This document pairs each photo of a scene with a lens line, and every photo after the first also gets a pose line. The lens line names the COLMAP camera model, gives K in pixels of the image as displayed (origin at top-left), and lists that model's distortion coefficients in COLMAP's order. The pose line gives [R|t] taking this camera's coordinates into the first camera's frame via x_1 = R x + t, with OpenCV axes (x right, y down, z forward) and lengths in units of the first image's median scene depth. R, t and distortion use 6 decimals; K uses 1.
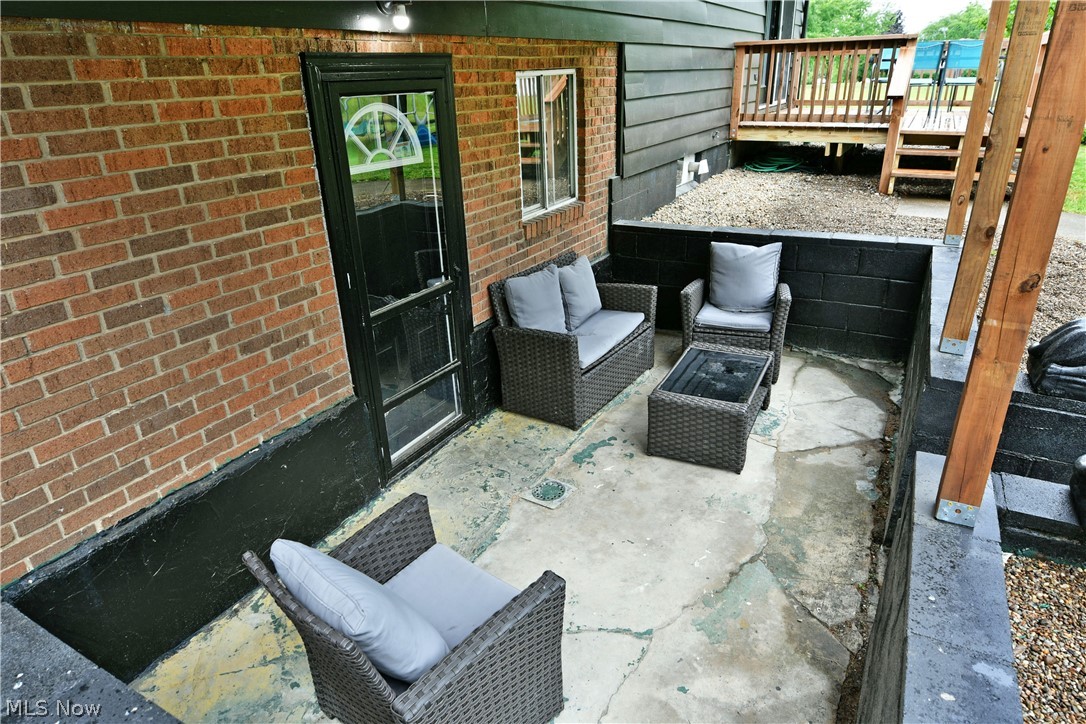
lens RADIAL K [[660.3, 0, 542.3], [0, 660.3, 362.1], [0, 0, 1]] dist [-0.024514, -0.000163]
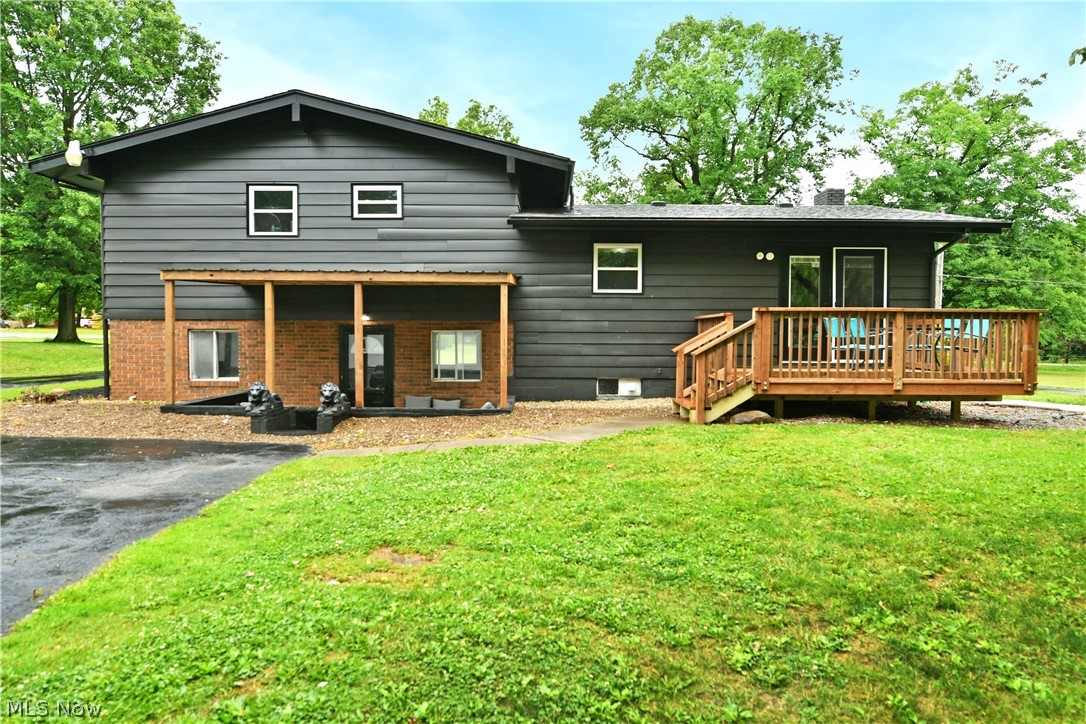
lens RADIAL K [[660.3, 0, 542.3], [0, 660.3, 358.2], [0, 0, 1]] dist [-0.024514, -0.000163]
pose [[0.484339, 0.070580, -0.872029, 4.226057], [-0.365667, 0.921834, -0.128487, -0.180735], [0.794797, 0.381104, 0.472289, 0.036329]]
